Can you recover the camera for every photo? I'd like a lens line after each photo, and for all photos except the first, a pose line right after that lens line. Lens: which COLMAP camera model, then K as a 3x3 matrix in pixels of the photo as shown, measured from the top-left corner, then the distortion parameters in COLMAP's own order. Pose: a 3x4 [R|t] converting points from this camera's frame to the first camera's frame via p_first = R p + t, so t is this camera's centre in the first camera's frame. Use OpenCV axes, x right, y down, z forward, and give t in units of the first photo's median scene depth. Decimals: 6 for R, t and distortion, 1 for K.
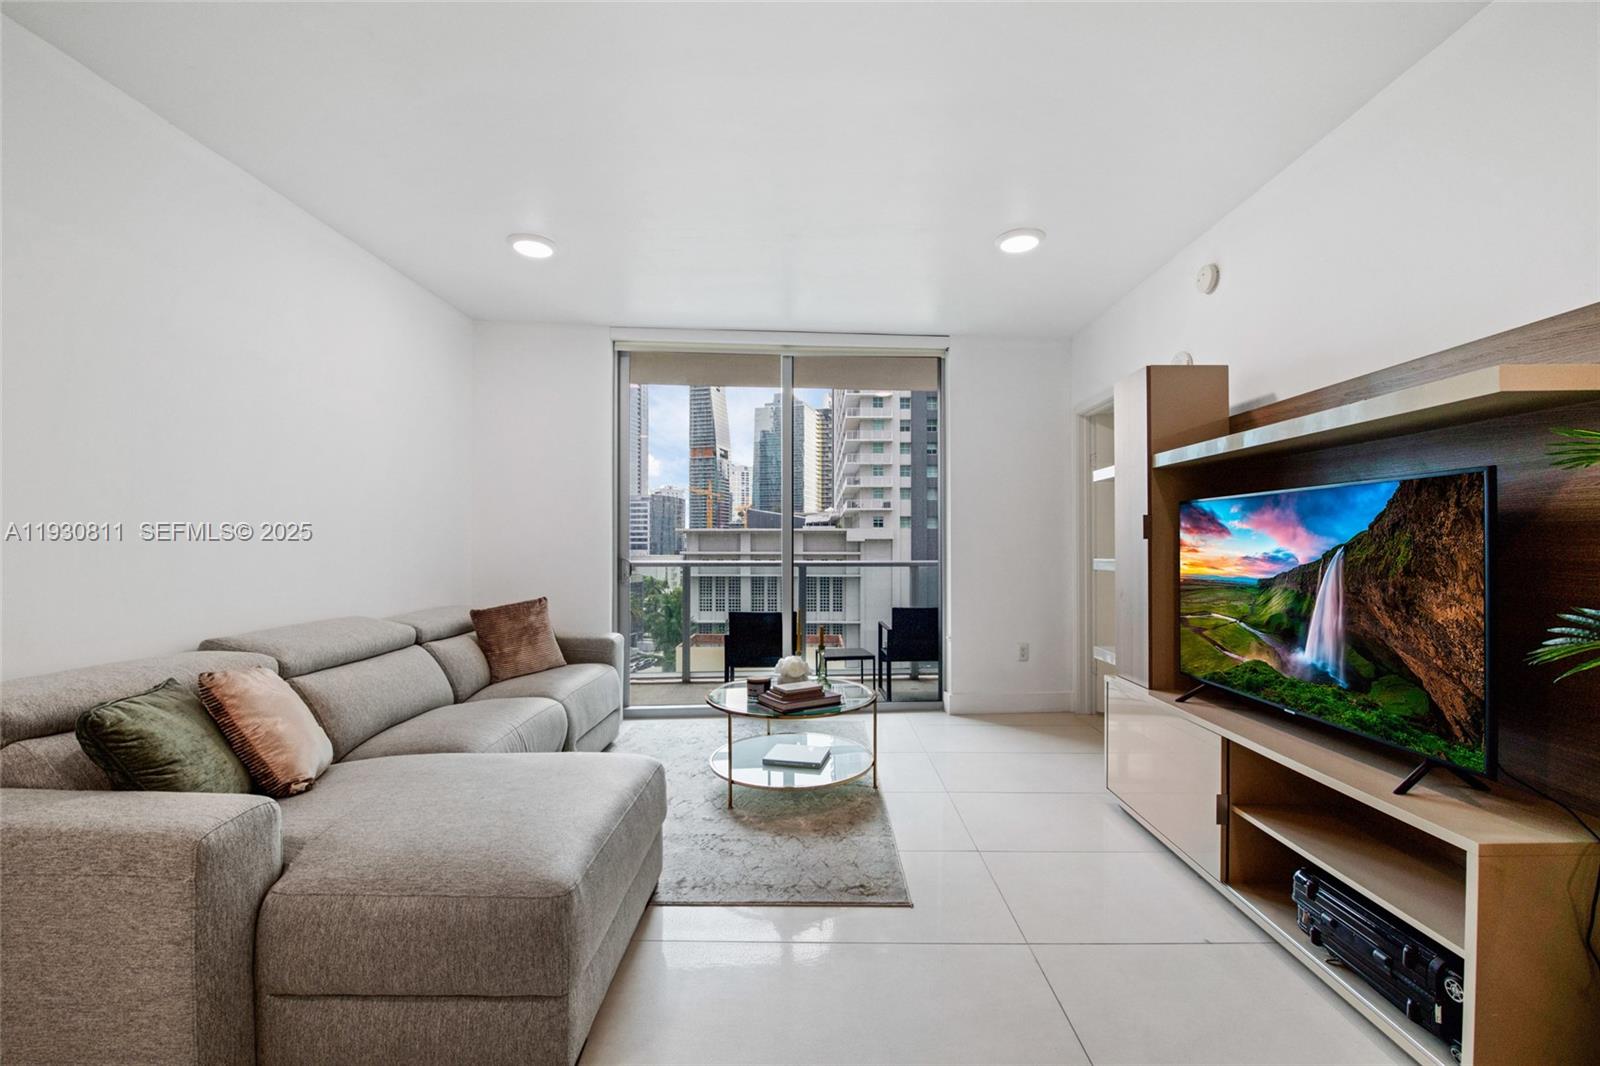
lens RADIAL K [[671.0, 0, 814.1], [0, 671.0, 539.6], [0, 0, 1]] dist [-0.013206, -0.002379]
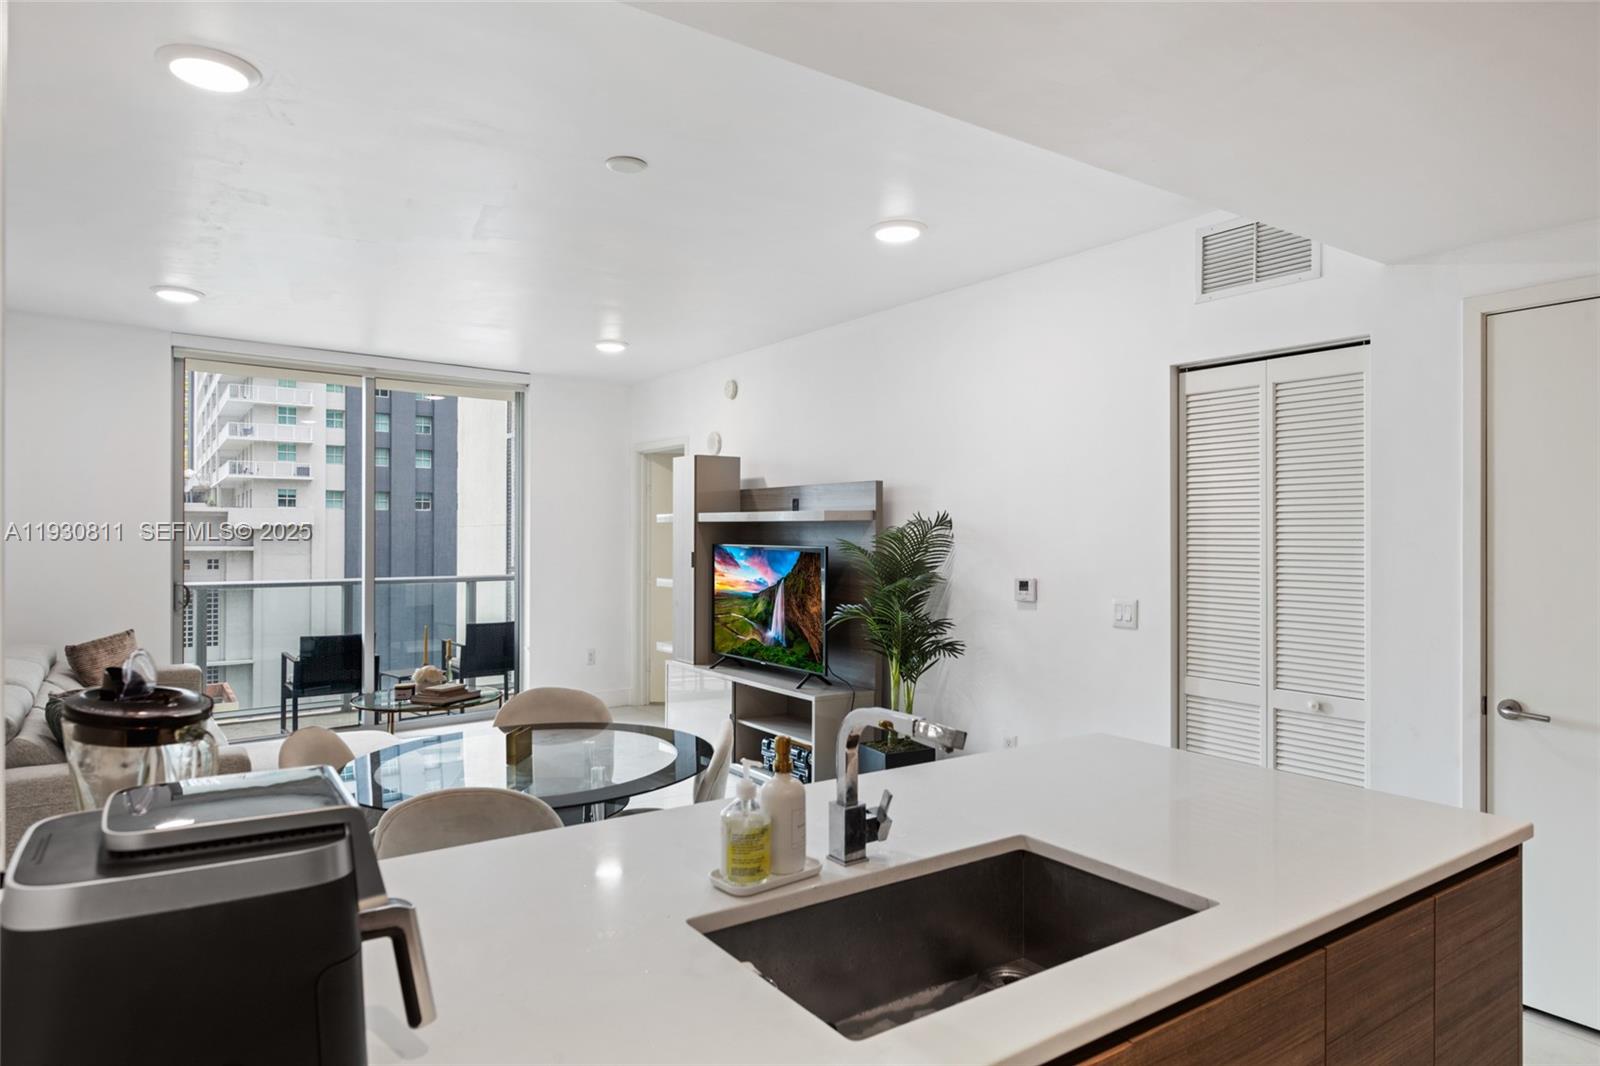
lens RADIAL K [[1024.3, 0, 800.4], [0, 1024.3, 540.8], [0, 0, 1]] dist [0.098630, 0.002328]
pose [[0.837364, -0.002417, 0.546640, -0.577348], [-0.007732, 0.999838, 0.016265, -0.100838], [-0.546591, -0.017846, 0.837210, -1.083103]]
